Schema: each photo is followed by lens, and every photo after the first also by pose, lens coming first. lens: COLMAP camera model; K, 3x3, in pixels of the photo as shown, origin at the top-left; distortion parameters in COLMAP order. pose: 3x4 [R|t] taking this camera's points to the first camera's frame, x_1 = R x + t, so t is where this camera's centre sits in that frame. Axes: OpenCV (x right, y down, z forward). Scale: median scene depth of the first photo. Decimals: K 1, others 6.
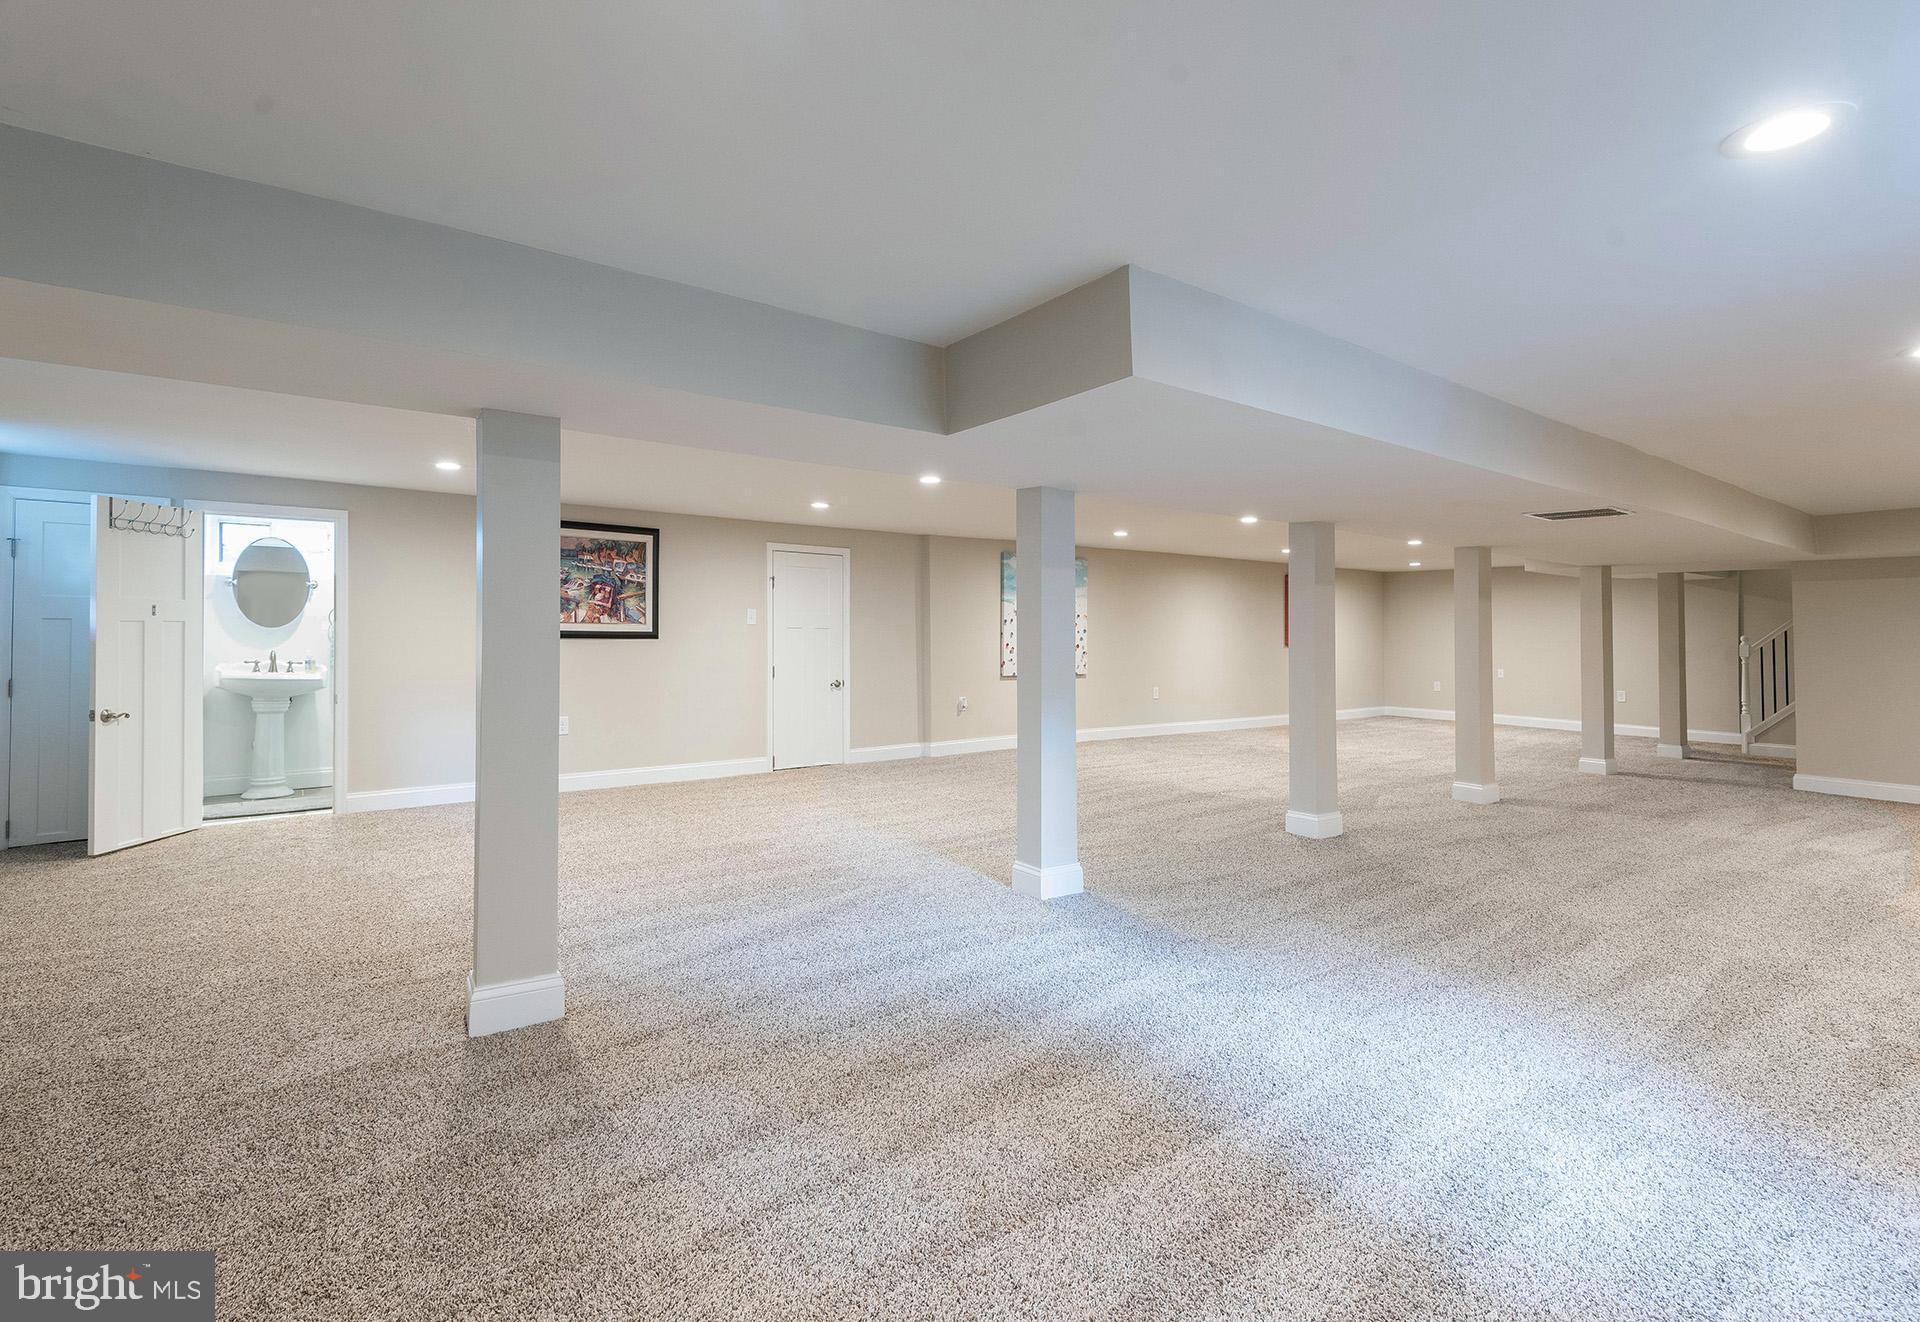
lens RADIAL K [[920.1, 0, 960.0], [0, 920.1, 661.0], [0, 0, 1]] dist [-0.001029, 0.000116]
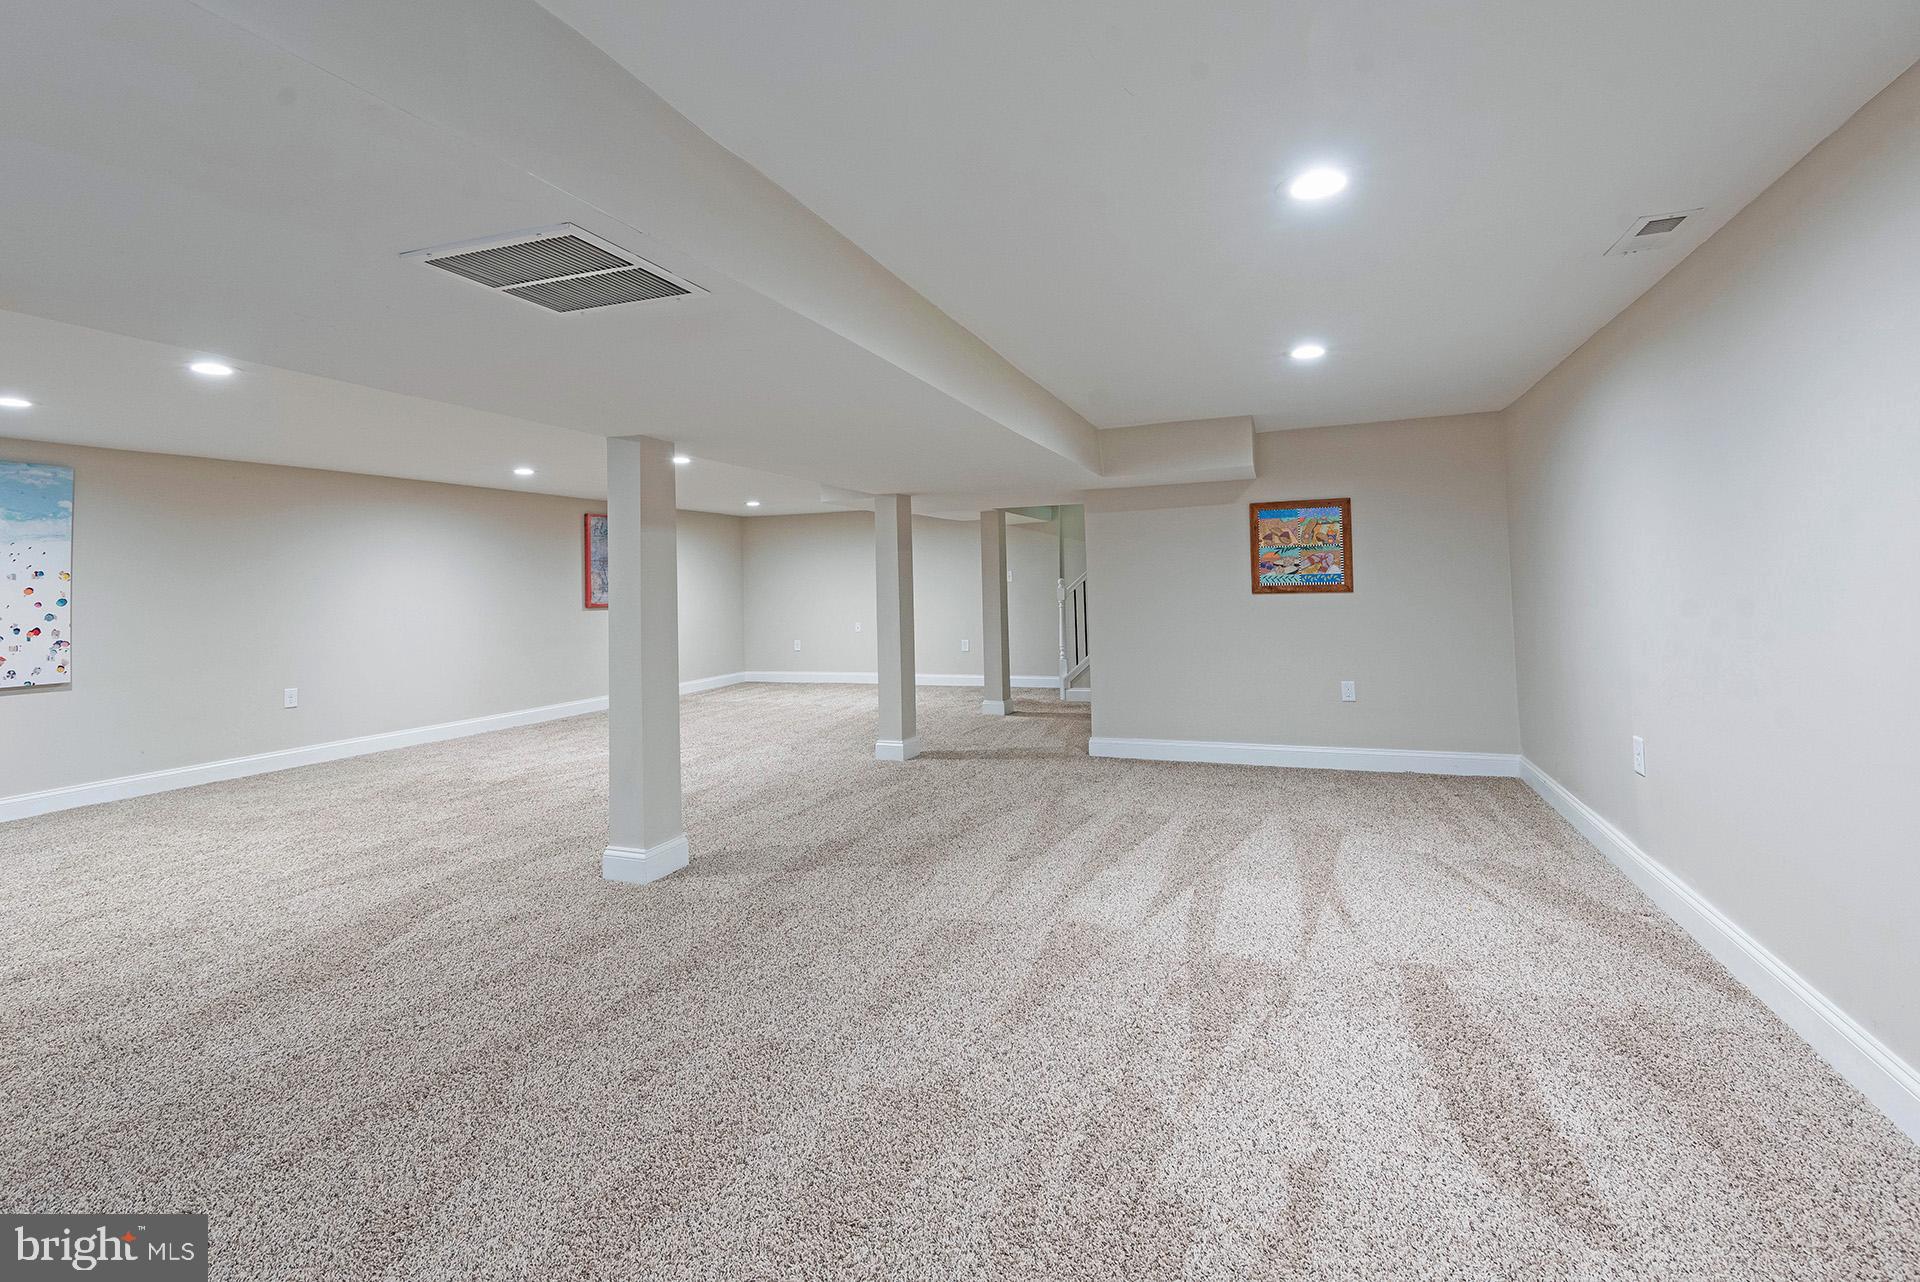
lens RADIAL K [[897.2, 0, 961.6], [0, 897.2, 592.0], [0, 0, 1]] dist [-0.000126, 0.000038]
pose [[0.847949, -0.040225, 0.528550, 0.293806], [0.056232, 0.998316, -0.014236, -0.001718], [-0.527087, 0.041793, 0.848783, 0.279011]]
